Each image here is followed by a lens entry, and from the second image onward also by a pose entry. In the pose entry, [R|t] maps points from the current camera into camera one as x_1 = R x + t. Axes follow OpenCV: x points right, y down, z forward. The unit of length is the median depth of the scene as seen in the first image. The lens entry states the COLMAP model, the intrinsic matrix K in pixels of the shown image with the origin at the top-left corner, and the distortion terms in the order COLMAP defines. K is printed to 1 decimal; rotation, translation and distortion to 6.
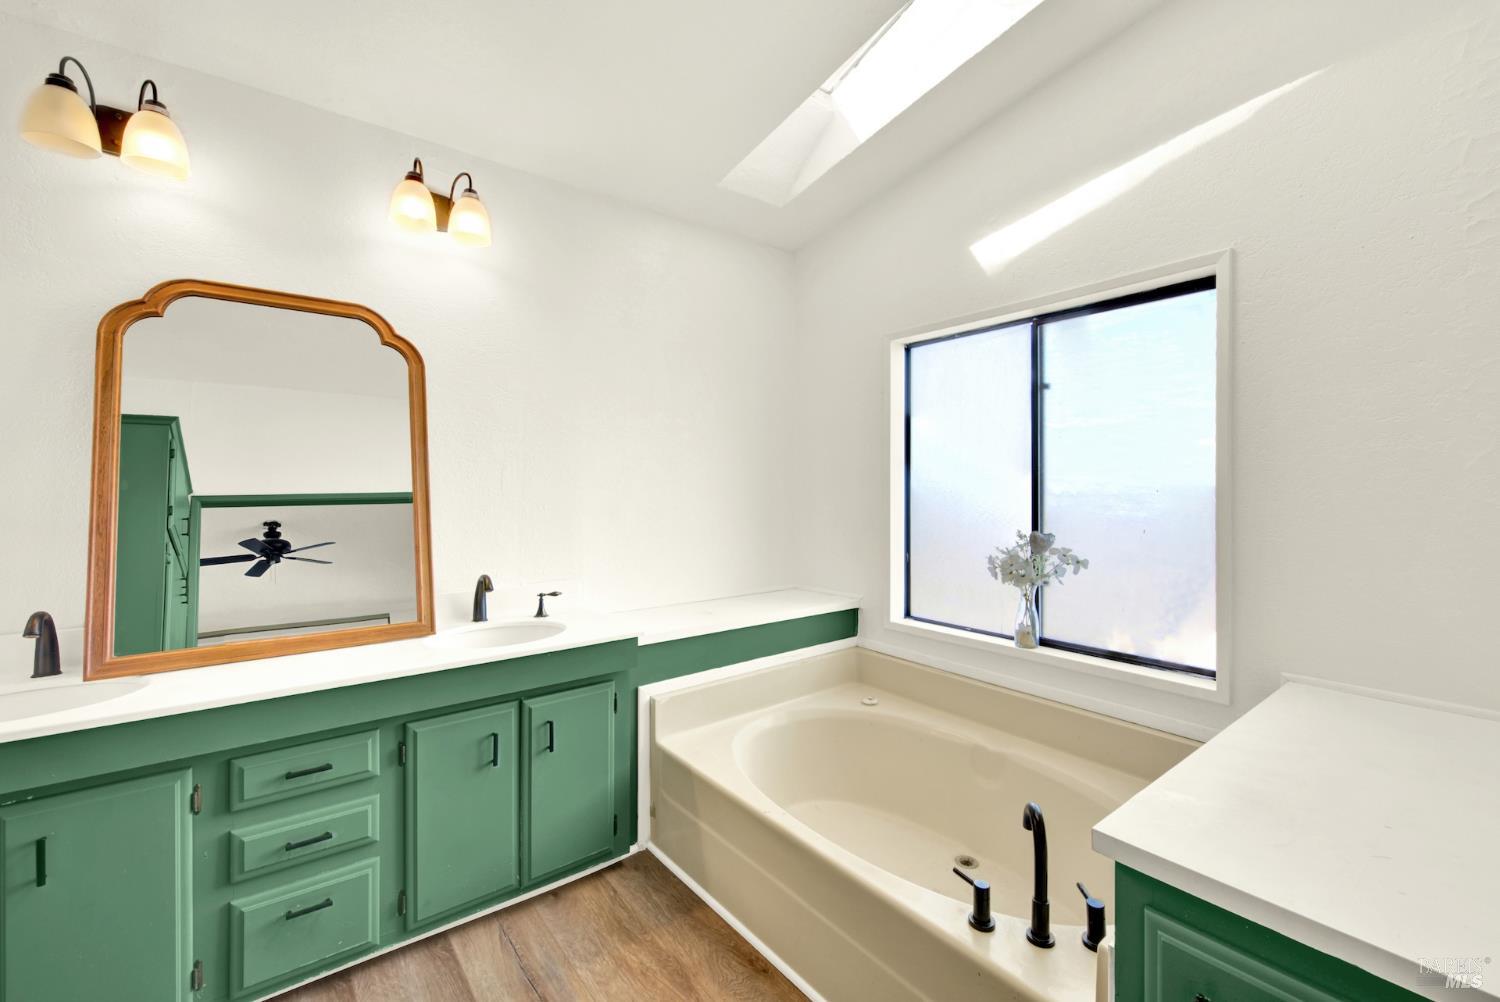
lens RADIAL K [[618.2, 0, 753.3], [0, 618.2, 493.0], [0, 0, 1]] dist [0.002631, -0.003008]
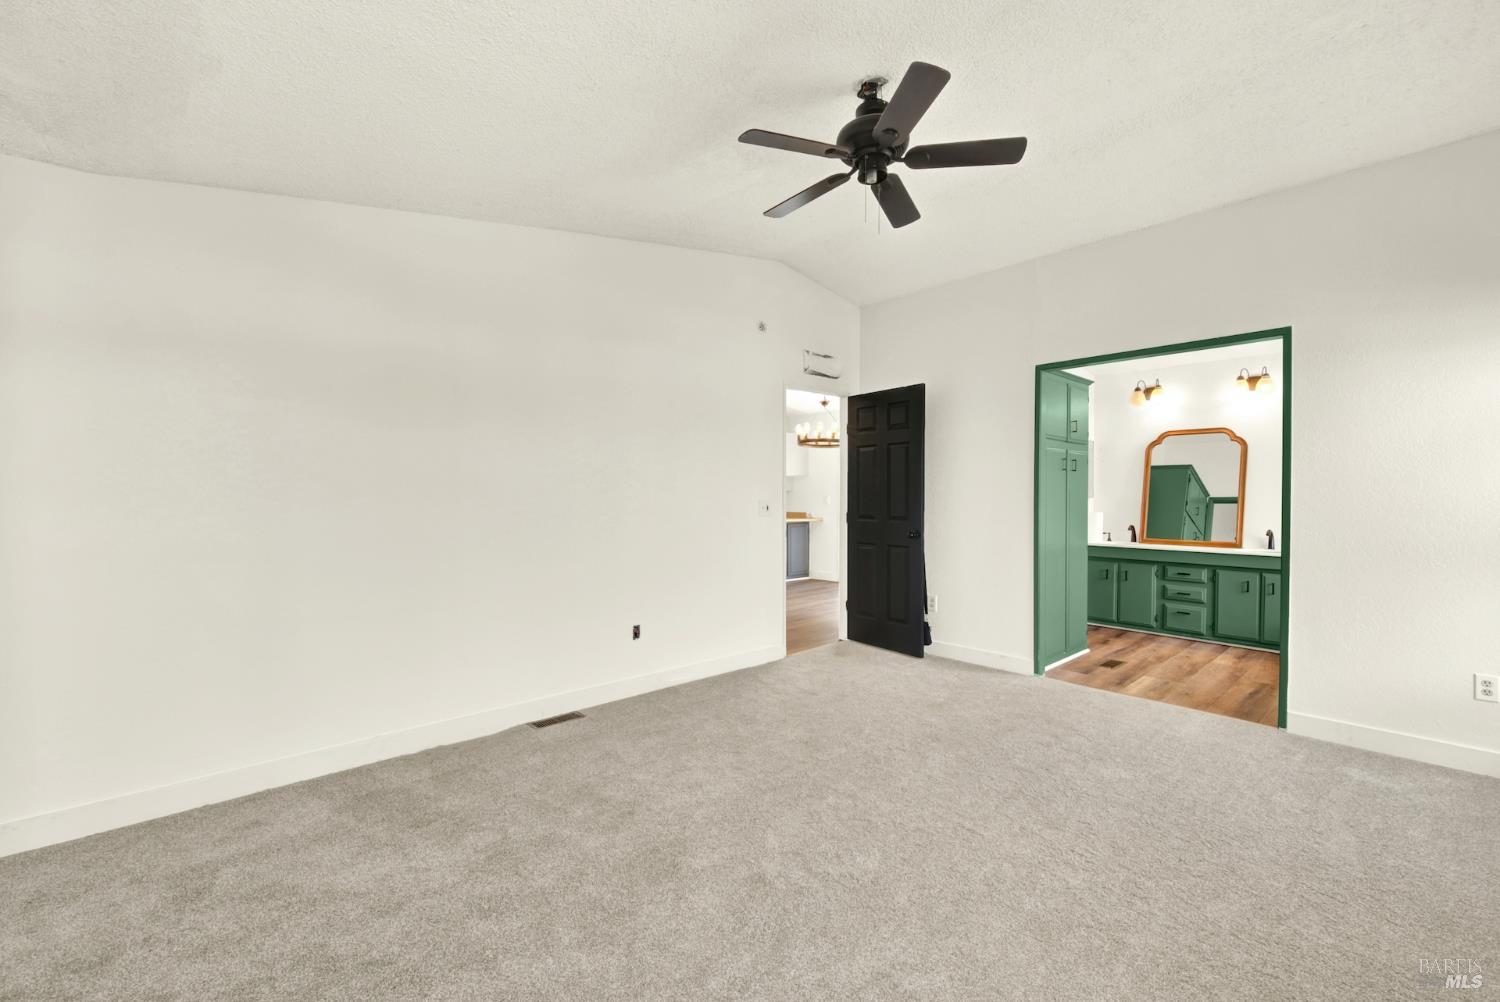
lens RADIAL K [[618.2, 0, 752.3], [0, 618.2, 499.4], [0, 0, 1]] dist [0.002631, -0.003008]
pose [[0.078083, 0.012406, -0.996870, 2.430111], [-0.013952, 0.999838, 0.011350, 0.019047], [0.996849, 0.013022, 0.078243, -1.621109]]
